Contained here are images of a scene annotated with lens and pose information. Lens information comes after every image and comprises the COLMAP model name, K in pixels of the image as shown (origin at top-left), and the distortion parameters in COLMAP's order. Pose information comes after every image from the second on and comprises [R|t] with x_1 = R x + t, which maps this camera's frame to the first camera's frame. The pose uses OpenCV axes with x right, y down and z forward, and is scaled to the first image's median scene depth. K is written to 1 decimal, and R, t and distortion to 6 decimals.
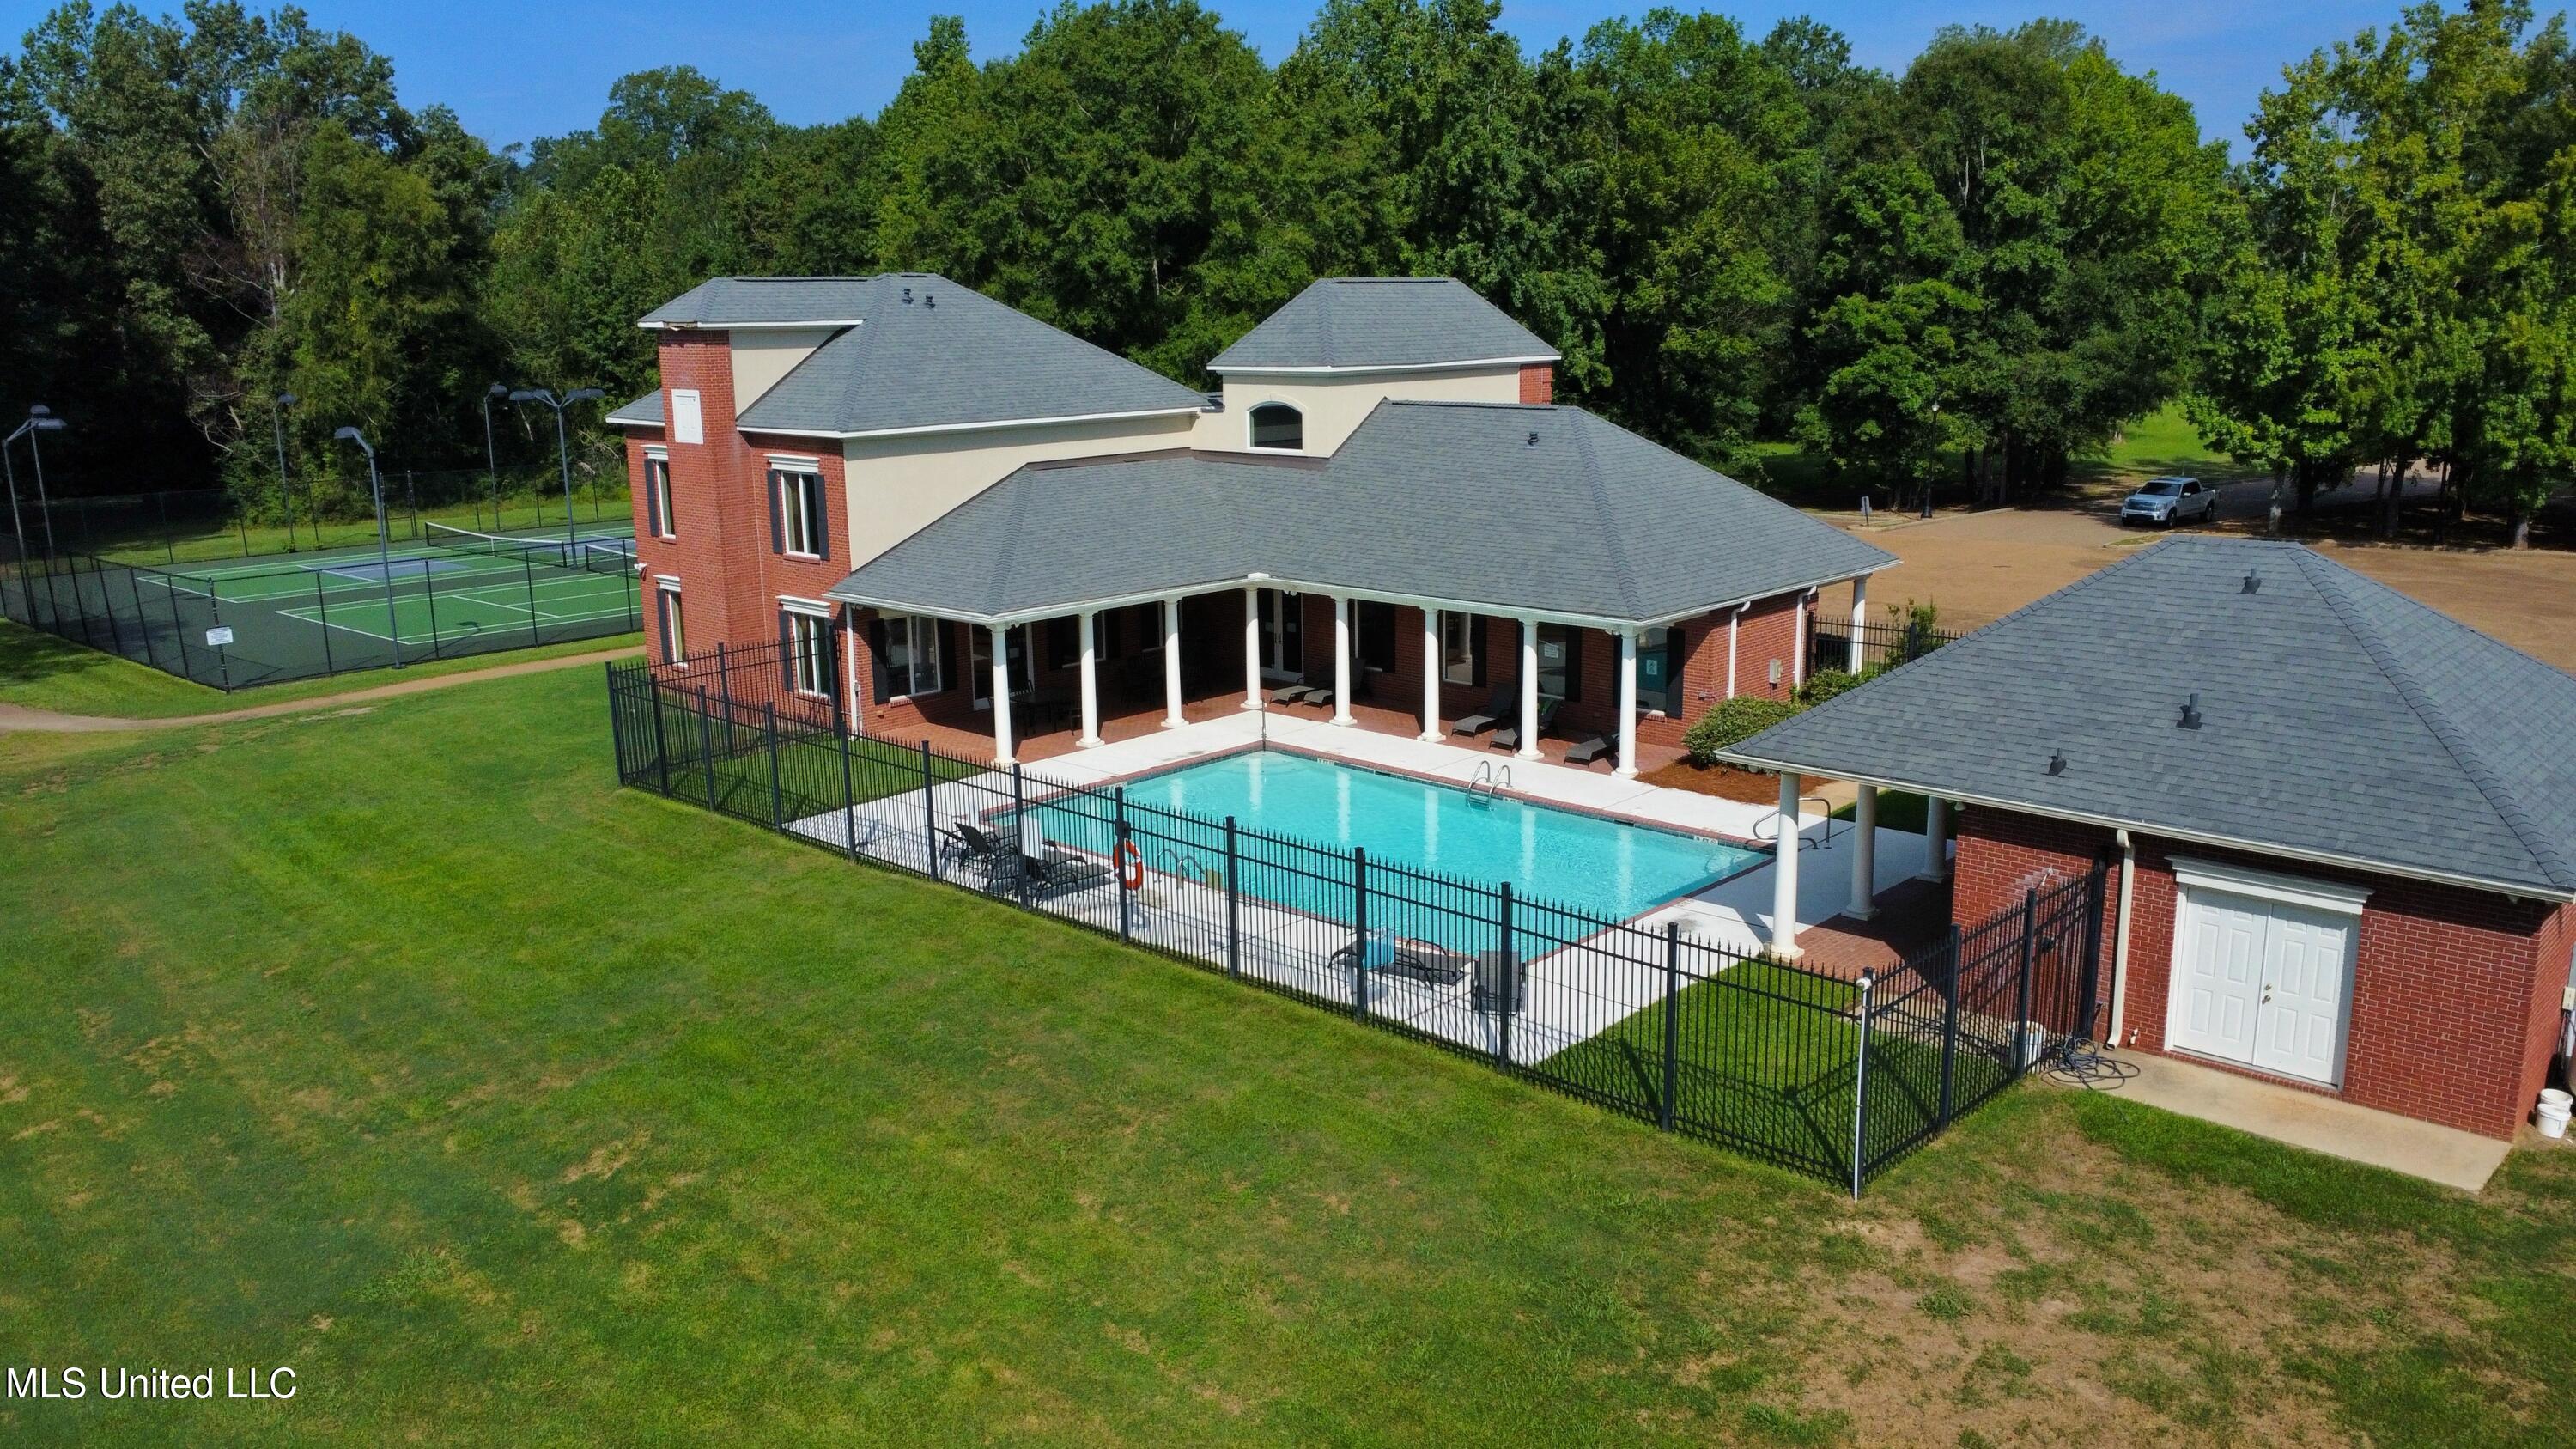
lens RADIAL K [[1918.6, 0, 1288.0], [0, 1918.6, 724.5], [0, 0, 1]] dist [0.002694, -0.005999]
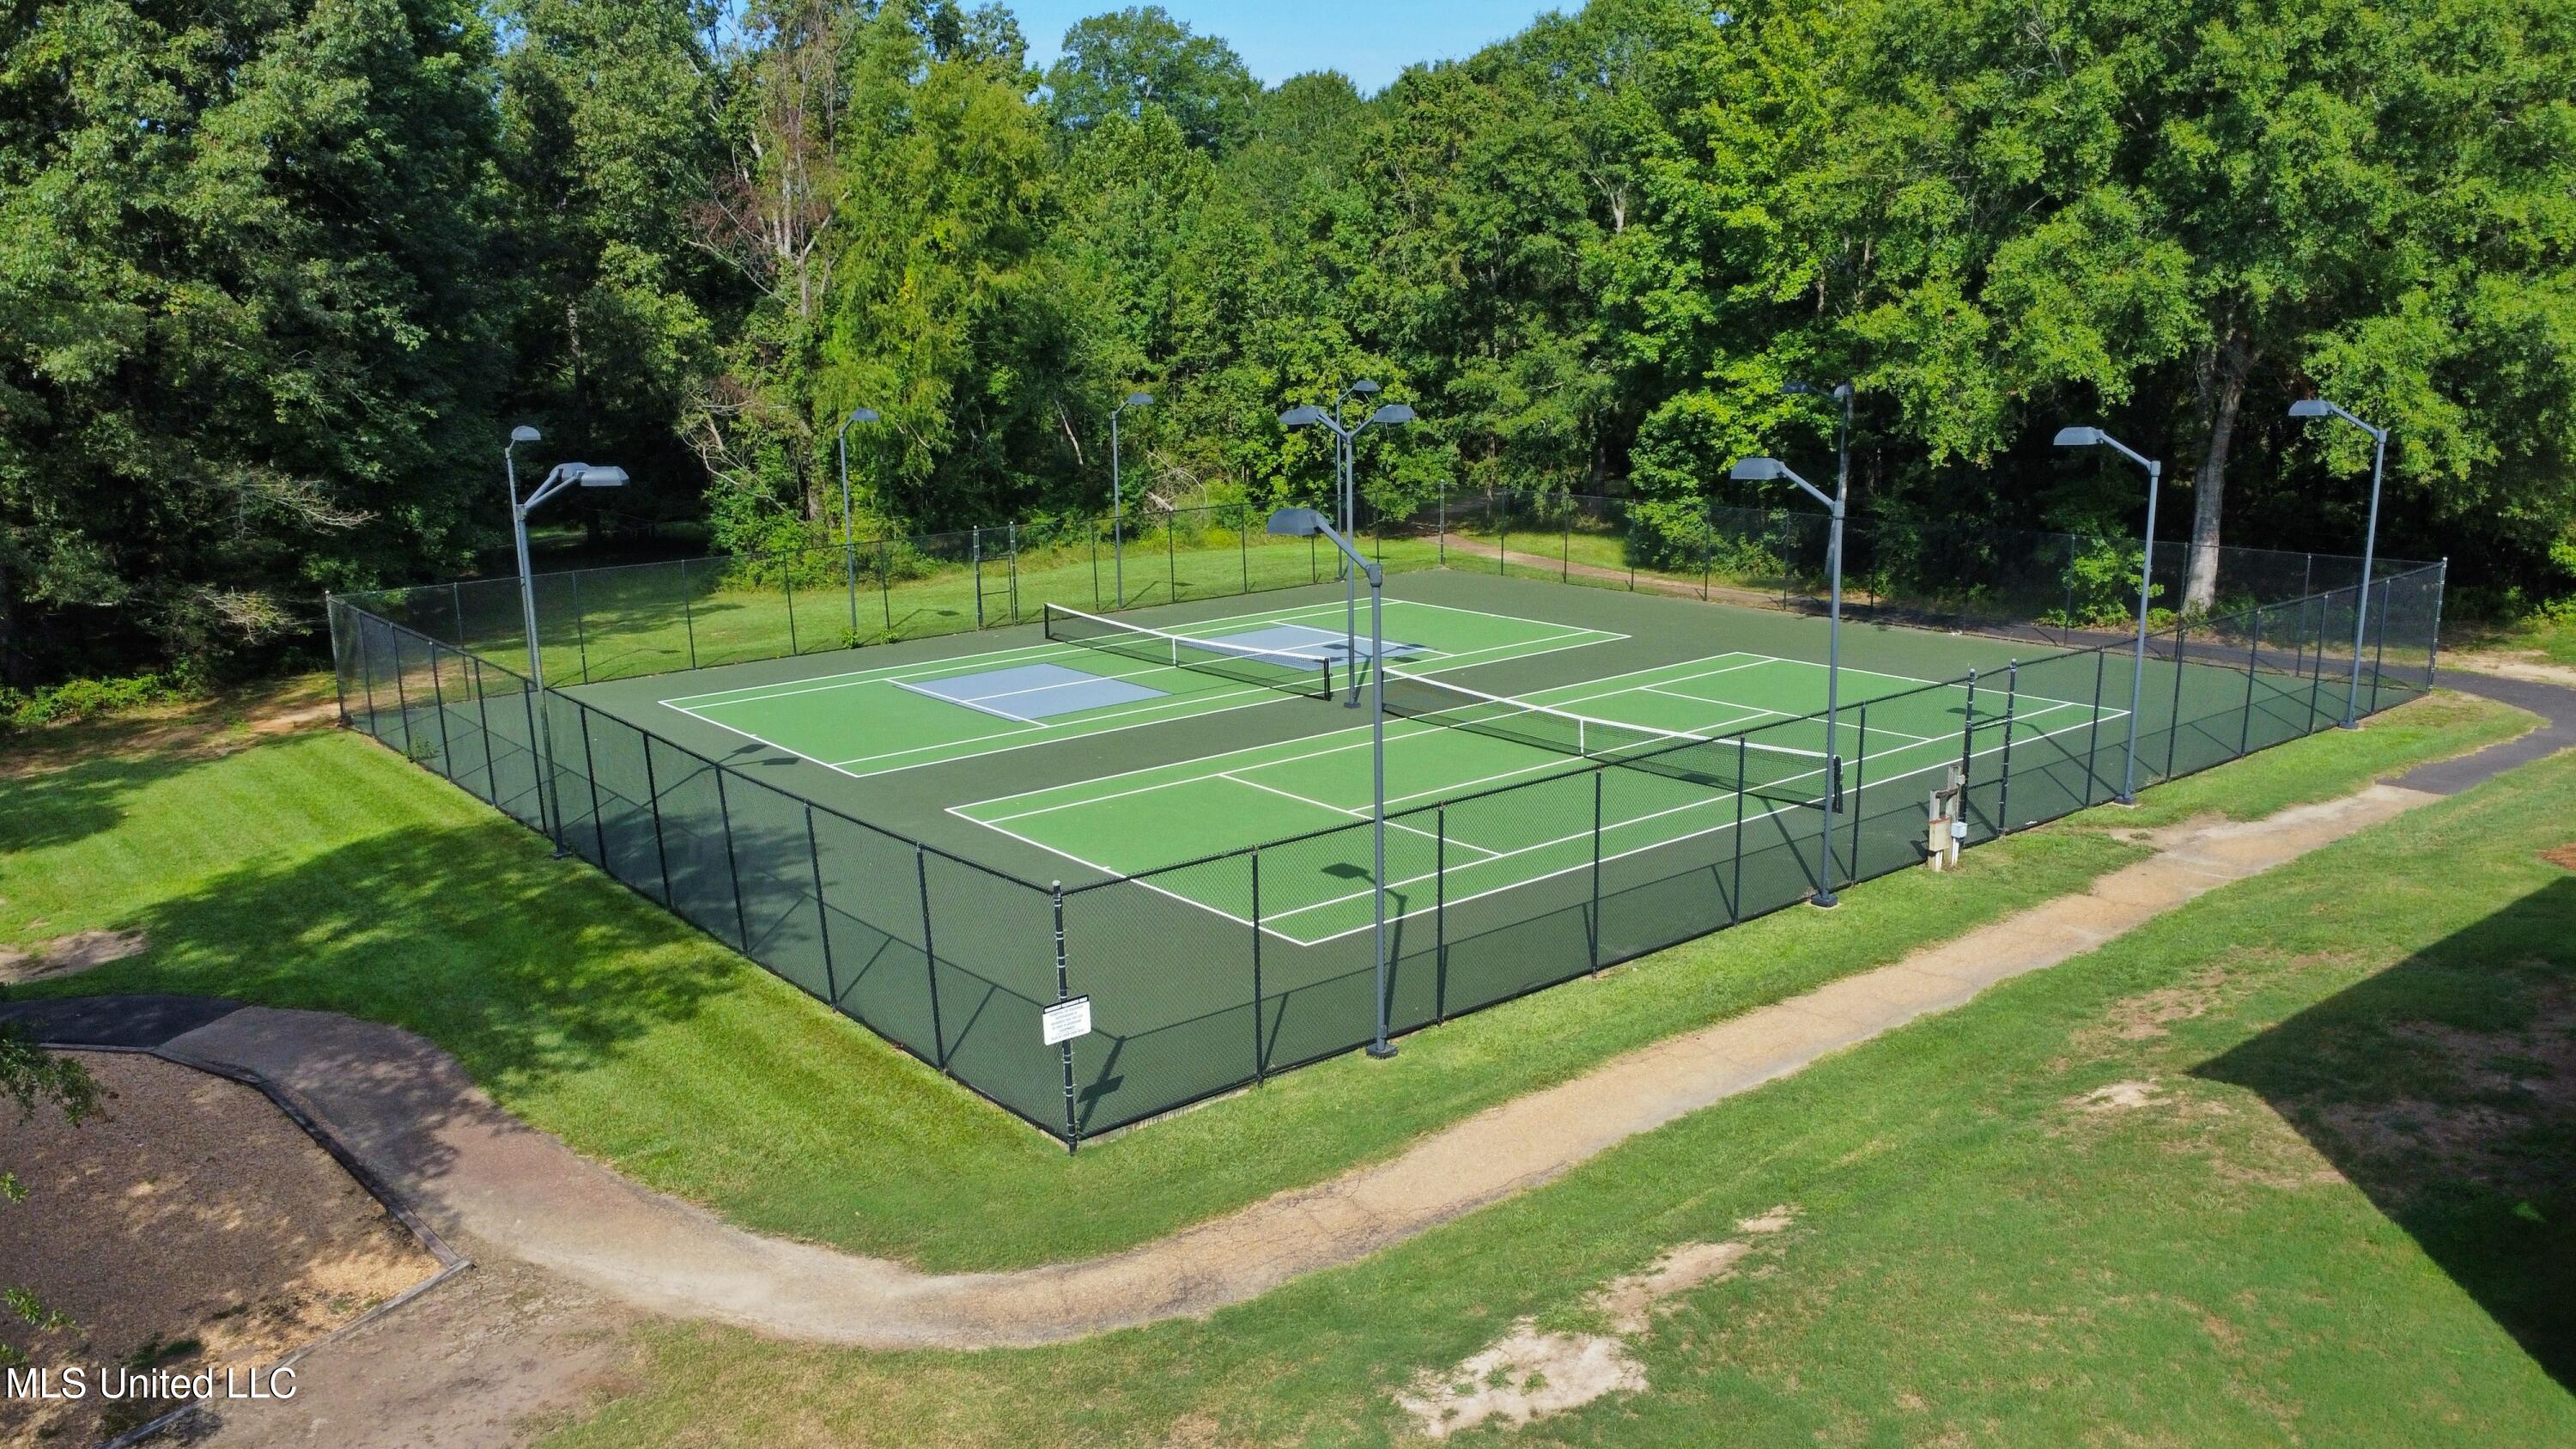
lens RADIAL K [[1918.6, 0, 1288.0], [0, 1918.6, 724.5], [0, 0, 1]] dist [0.002694, -0.005999]
pose [[0.990272, 0.026629, -0.136575, -0.249889], [-0.026251, 0.999645, 0.004567, -0.062456], [0.136648, -0.000937, 0.990619, 0.326859]]
